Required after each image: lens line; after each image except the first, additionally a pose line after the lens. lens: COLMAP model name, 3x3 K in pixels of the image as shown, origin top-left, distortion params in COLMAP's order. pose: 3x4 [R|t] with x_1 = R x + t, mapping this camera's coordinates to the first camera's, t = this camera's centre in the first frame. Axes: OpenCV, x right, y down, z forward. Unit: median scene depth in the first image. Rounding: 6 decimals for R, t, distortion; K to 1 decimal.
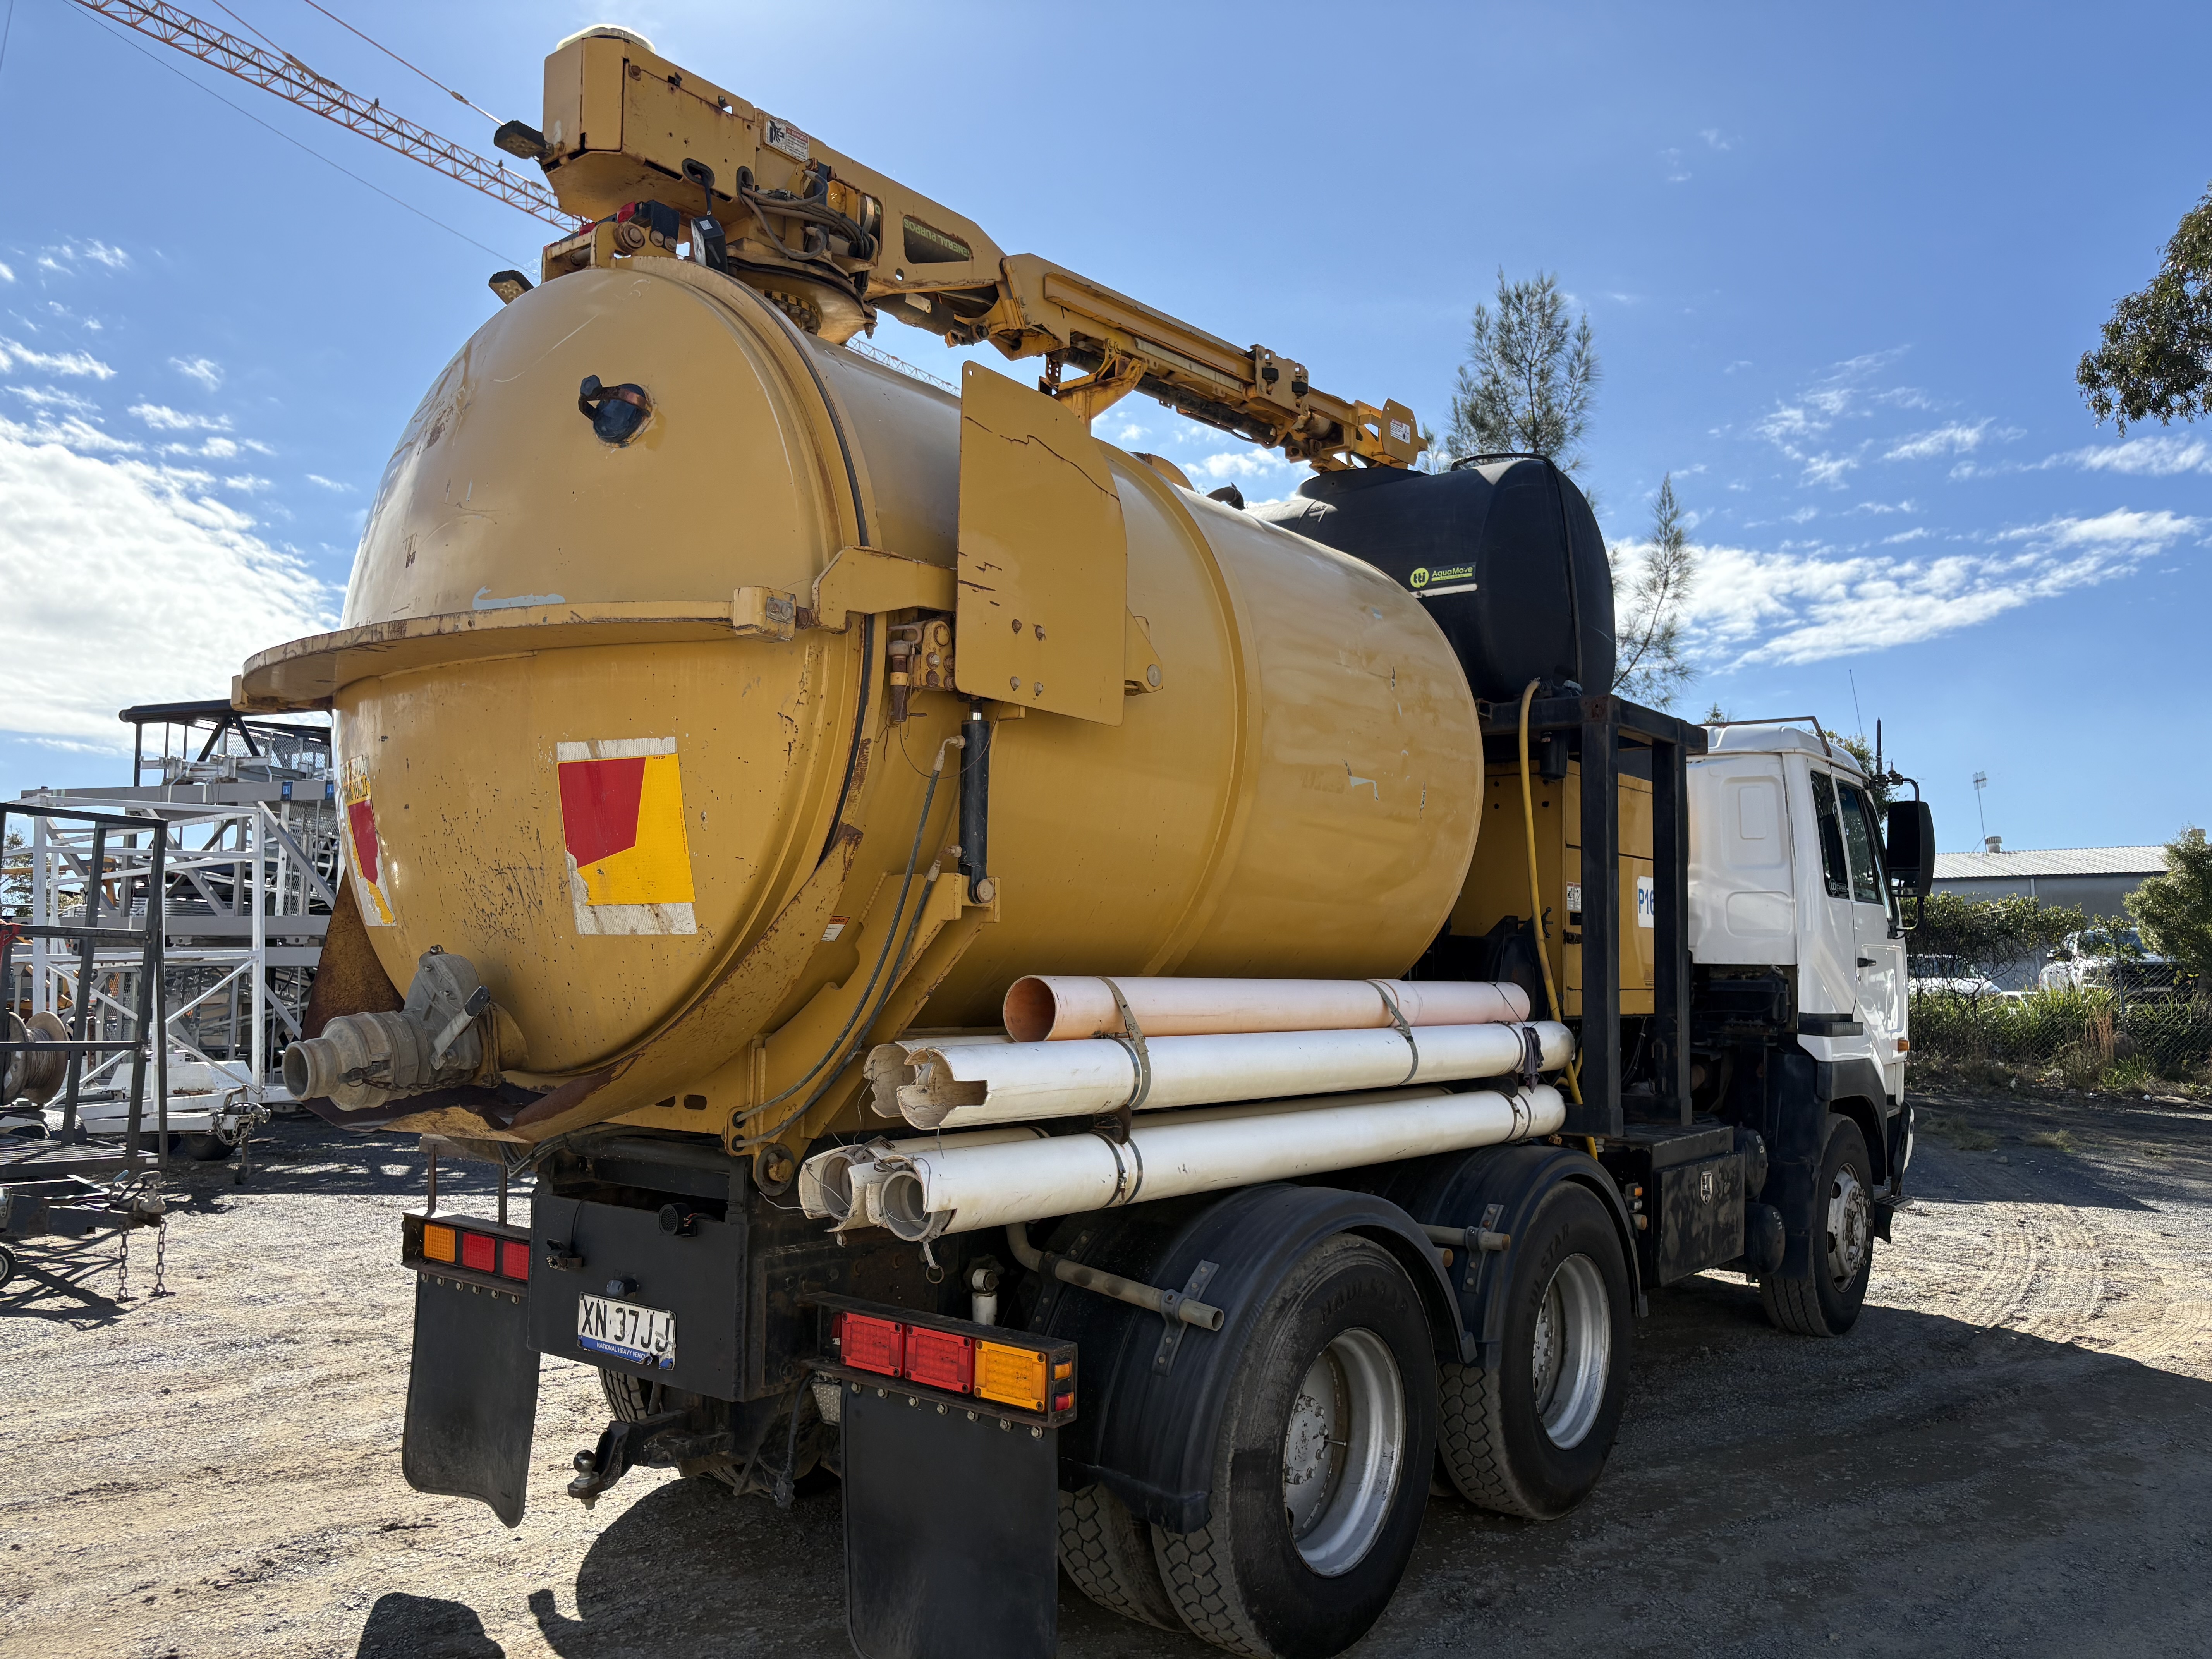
lens RADIAL K [[1648.4, 0, 1106.0], [0, 1648.4, 829.5], [0, 0, 1]] dist [0.047959, -0.054554]
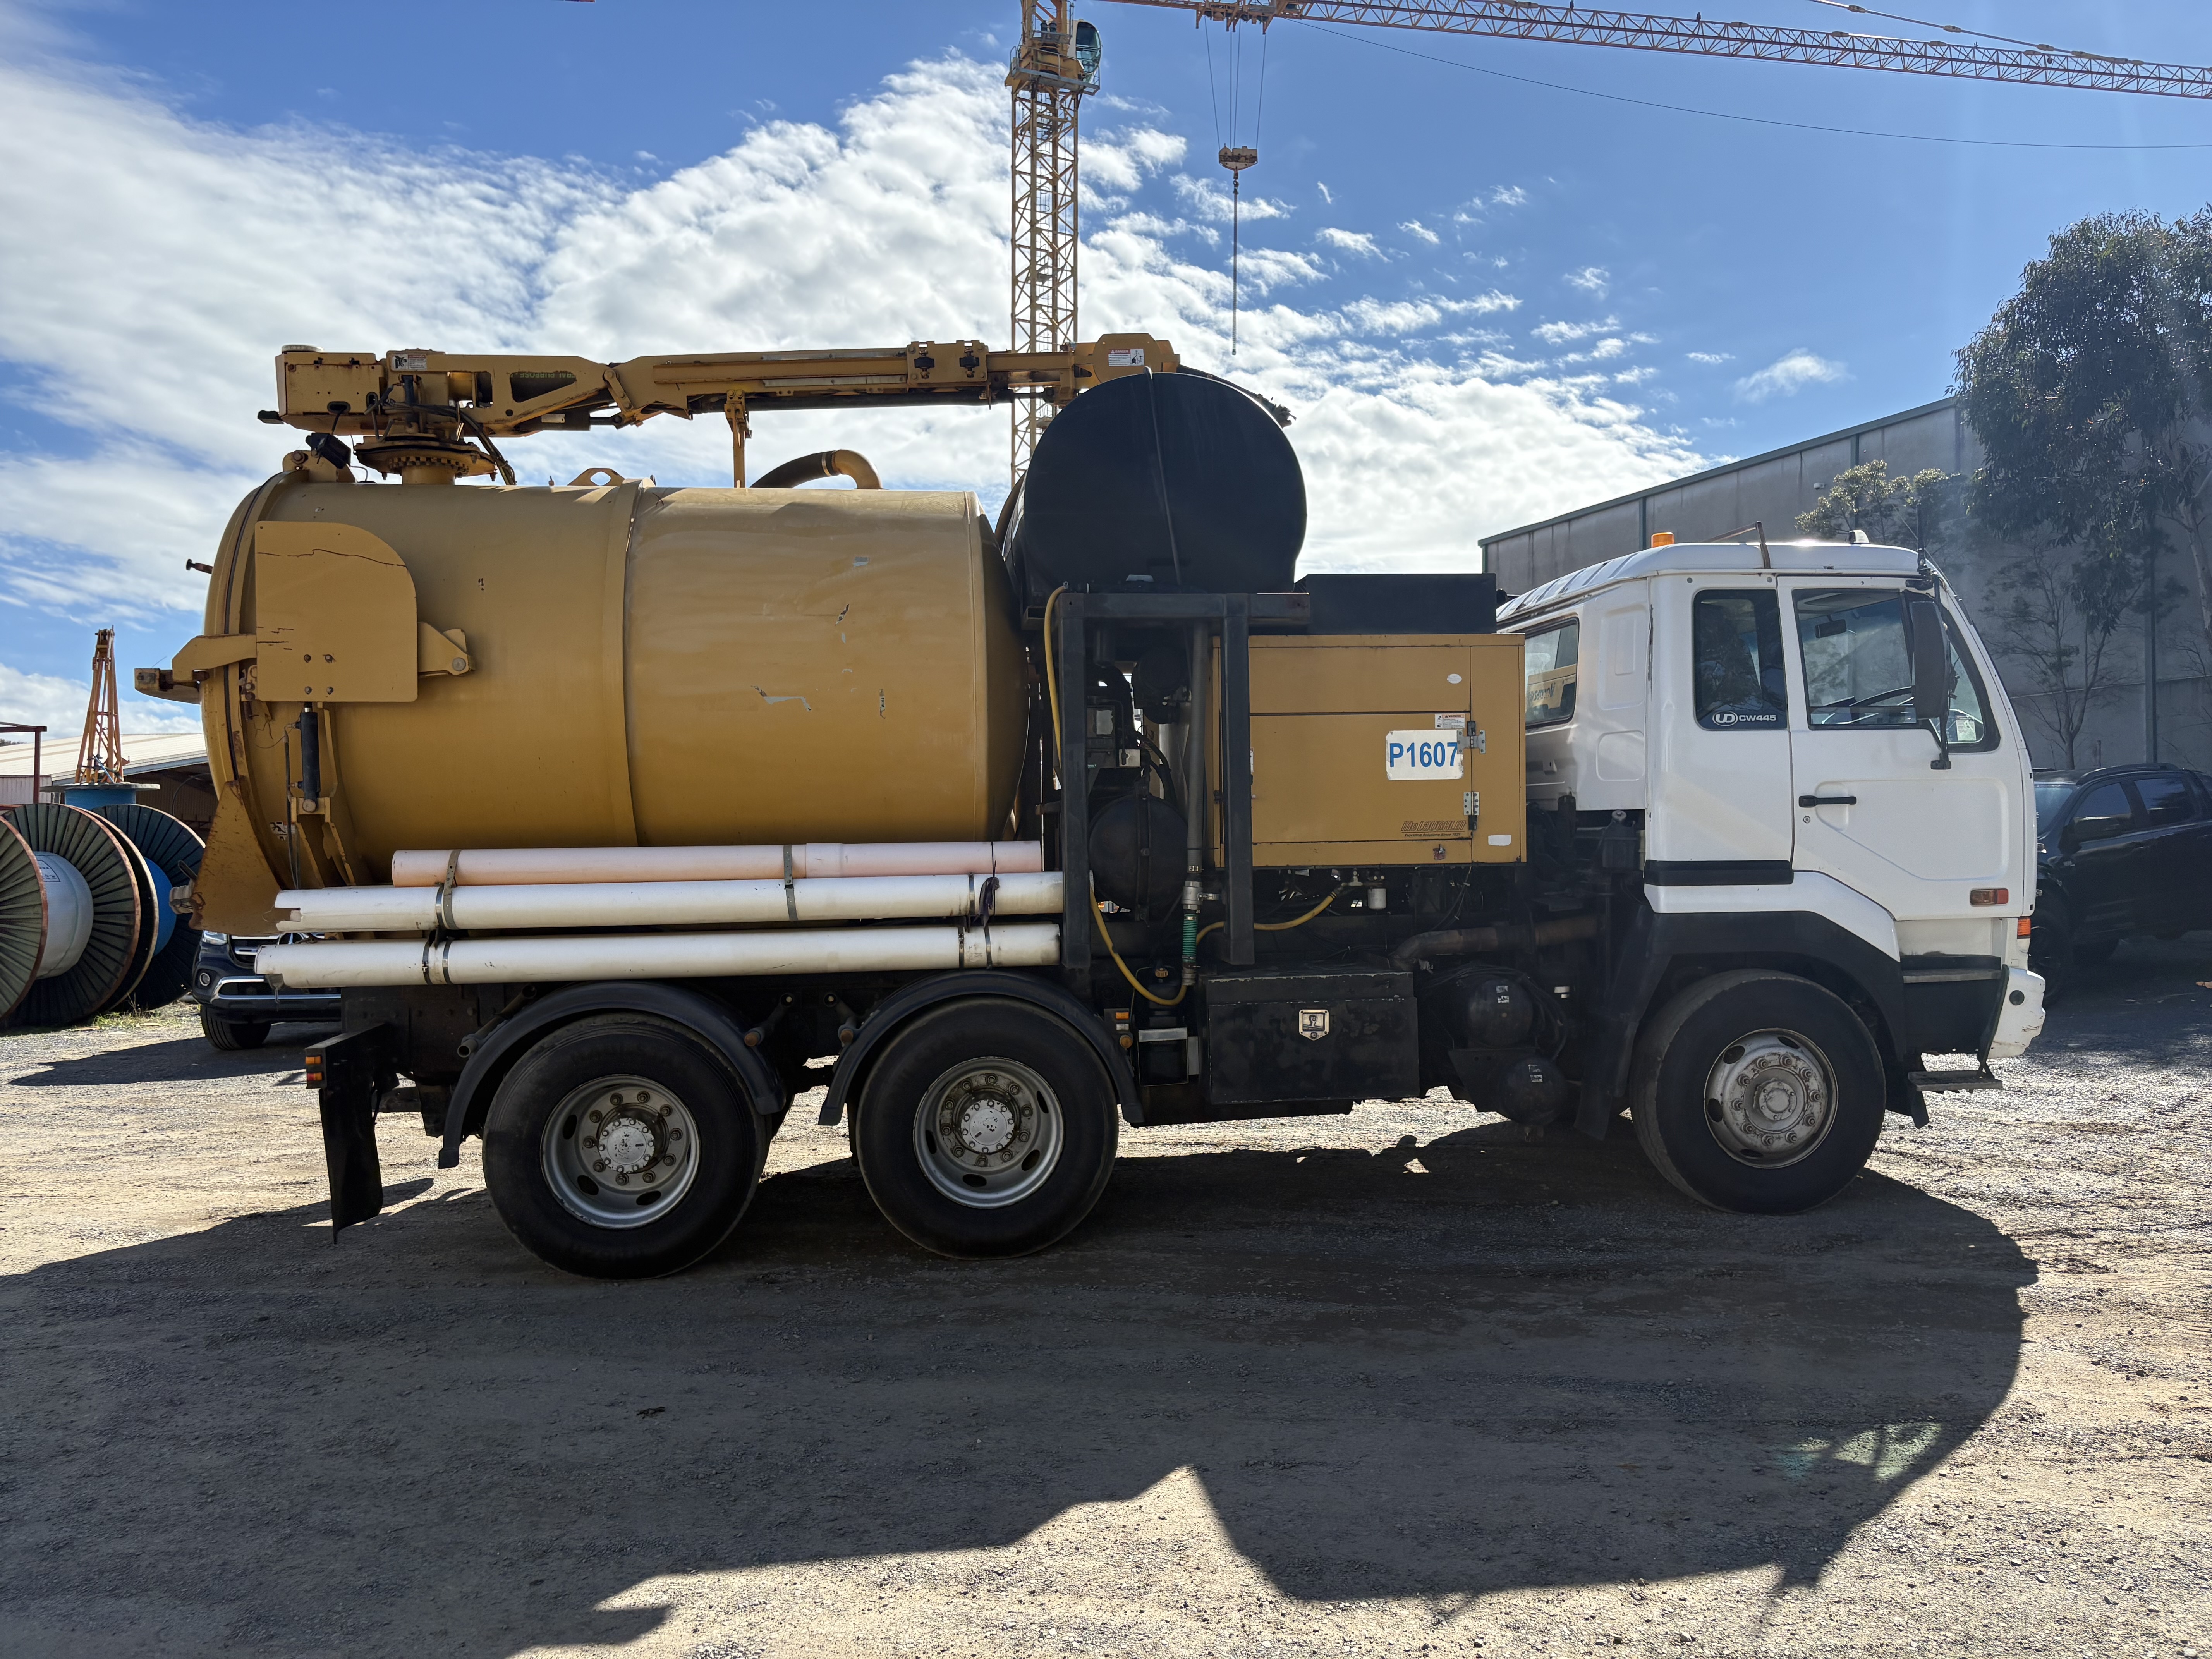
lens RADIAL K [[1660.2, 0, 1147.8], [0, 1660.2, 822.3], [0, 0, 1]] dist [0.005460, -0.000347]
pose [[0.714798, -0.029009, -0.698730, 1.267704], [0.085901, 0.995215, 0.046558, 0.032658], [0.694036, -0.093301, 0.713869, 0.215084]]
